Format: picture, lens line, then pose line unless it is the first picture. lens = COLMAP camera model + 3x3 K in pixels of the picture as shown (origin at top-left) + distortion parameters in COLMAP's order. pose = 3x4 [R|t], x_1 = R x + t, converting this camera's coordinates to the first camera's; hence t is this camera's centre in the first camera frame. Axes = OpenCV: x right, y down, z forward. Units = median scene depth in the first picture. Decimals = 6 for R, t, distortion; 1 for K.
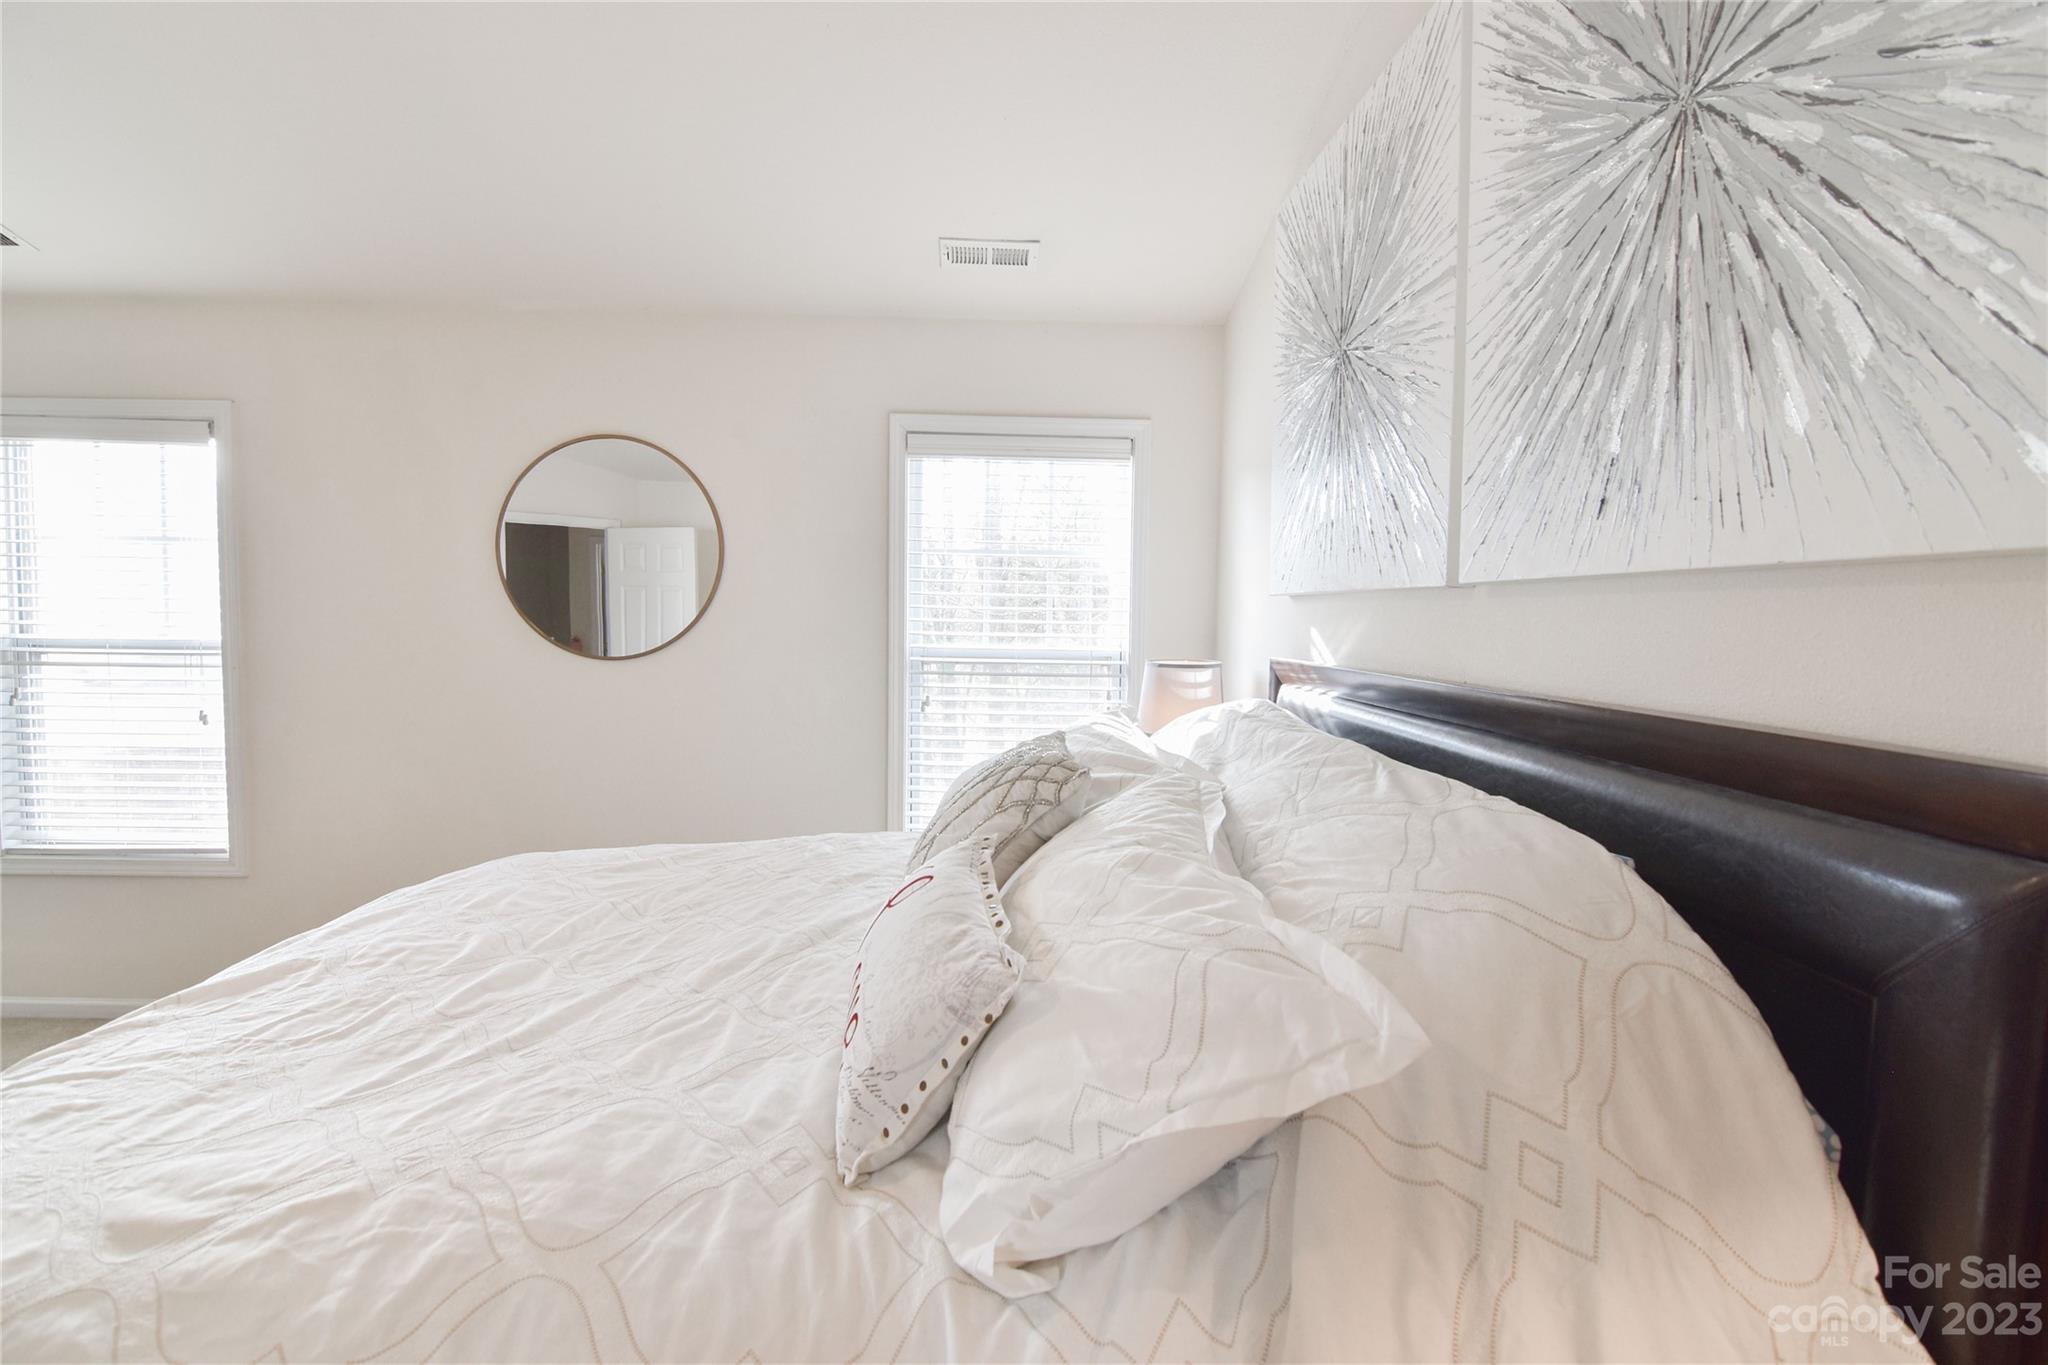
lens RADIAL K [[1002.4, 0, 1019.7], [0, 1002.4, 676.4], [0, 0, 1]] dist [-0.002247, -0.012144]
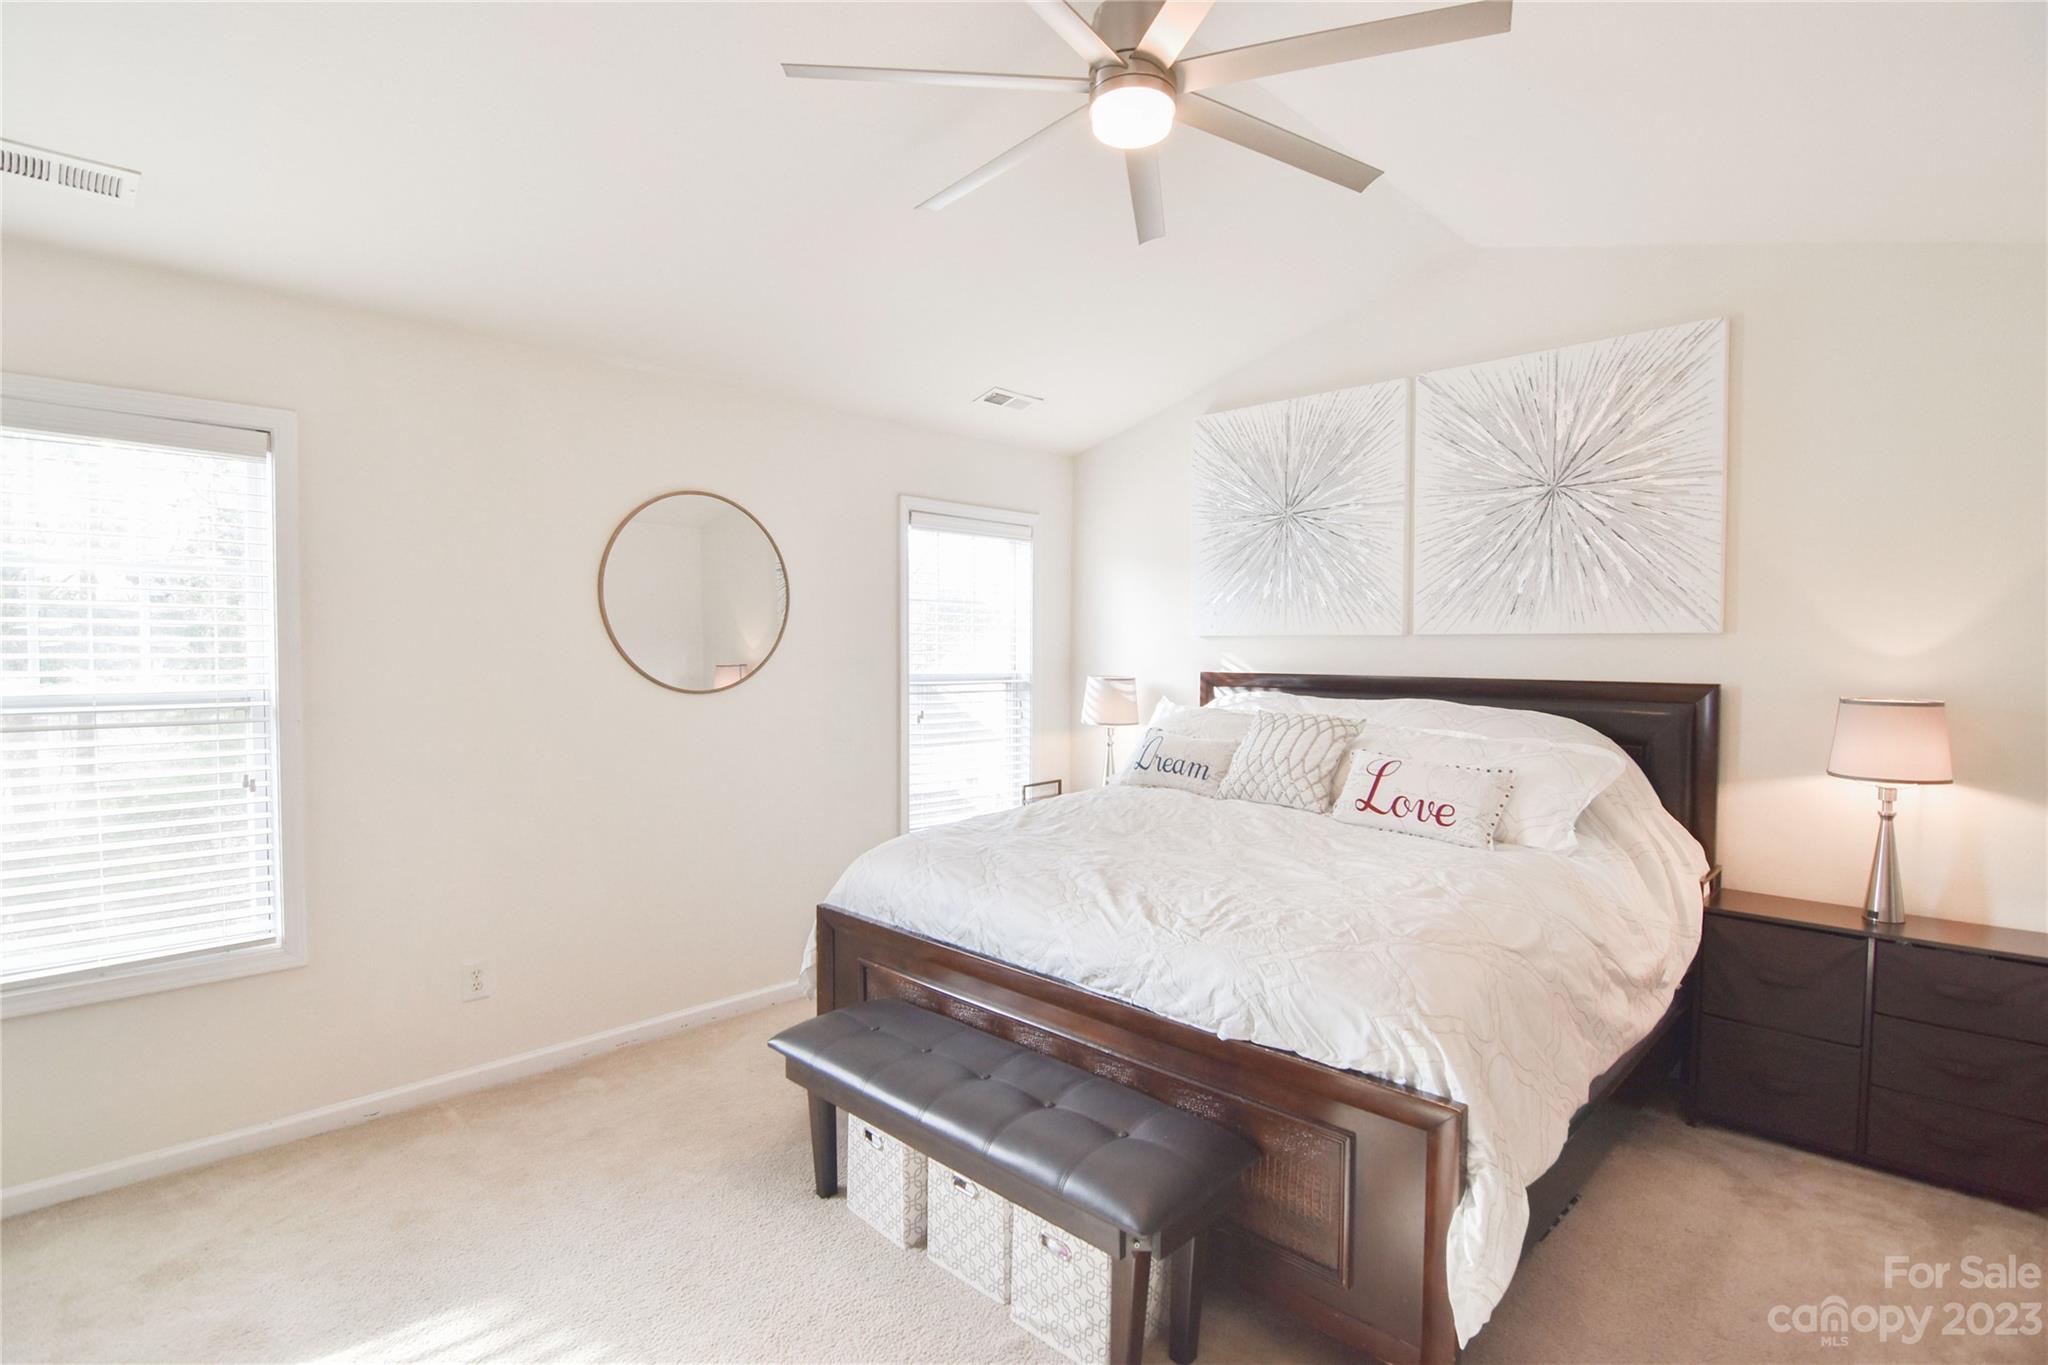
lens RADIAL K [[988.3, 0, 1024.0], [0, 988.3, 682.5], [0, 0, 1]] dist [-0.029878, 0.000174]
pose [[0.730647, -0.035302, 0.681843, -1.799842], [0.048957, 0.998801, -0.000750, -0.022082], [-0.680998, 0.033929, 0.731499, -0.078686]]
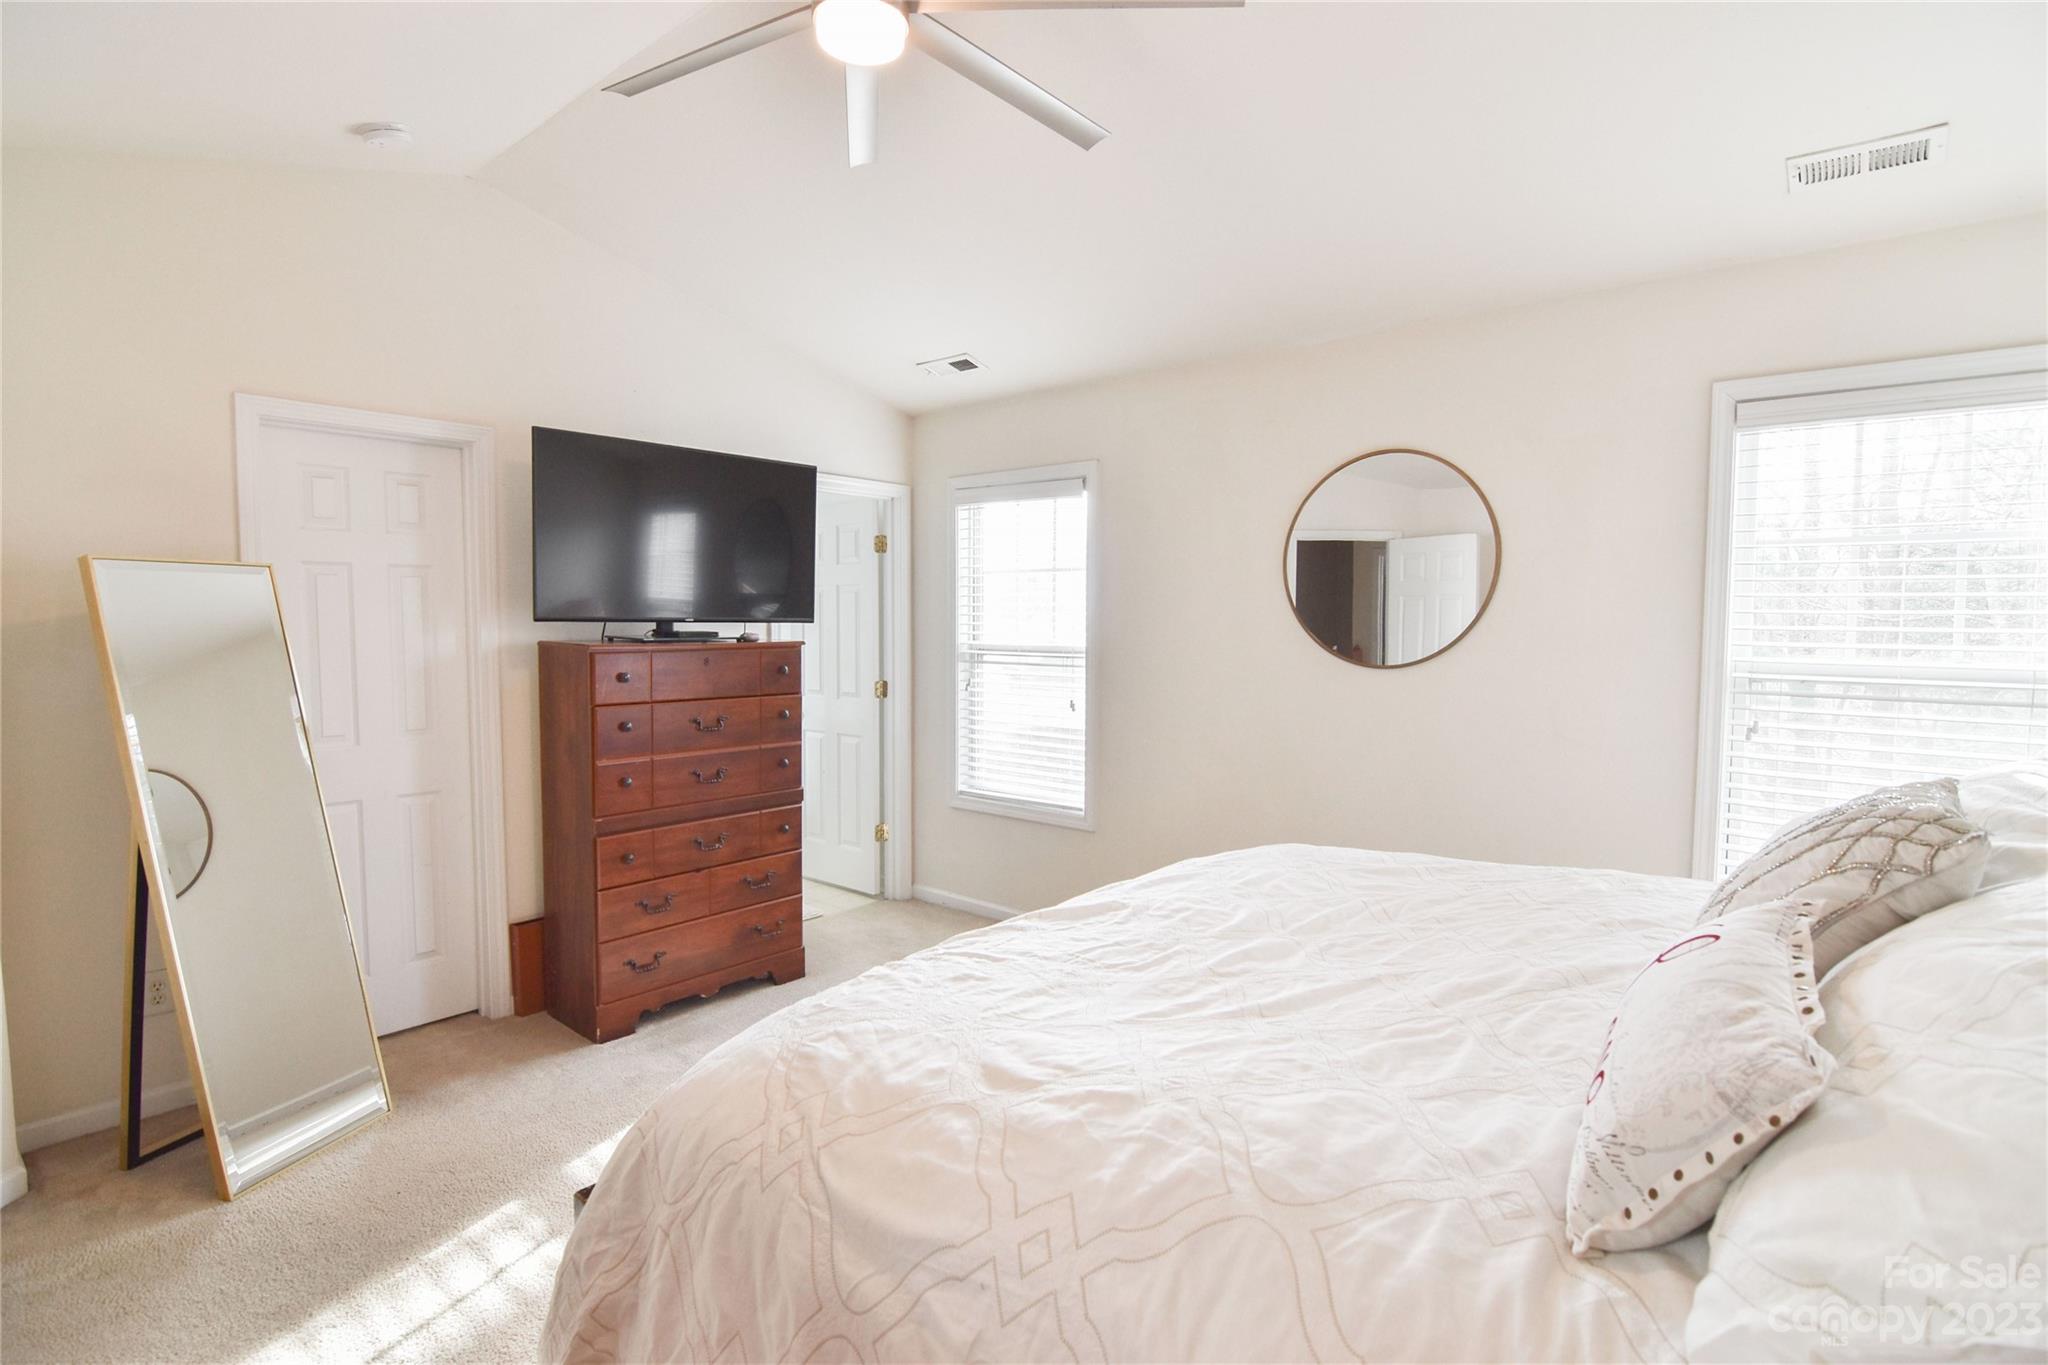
lens RADIAL K [[1002.4, 0, 1019.7], [0, 1002.4, 676.4], [0, 0, 1]] dist [-0.002247, -0.012144]
pose [[0.728738, 0.027731, -0.684231, 0.052106], [-0.033585, 0.999425, 0.004736, -0.001503], [0.683968, 0.019528, 0.729250, -0.010057]]
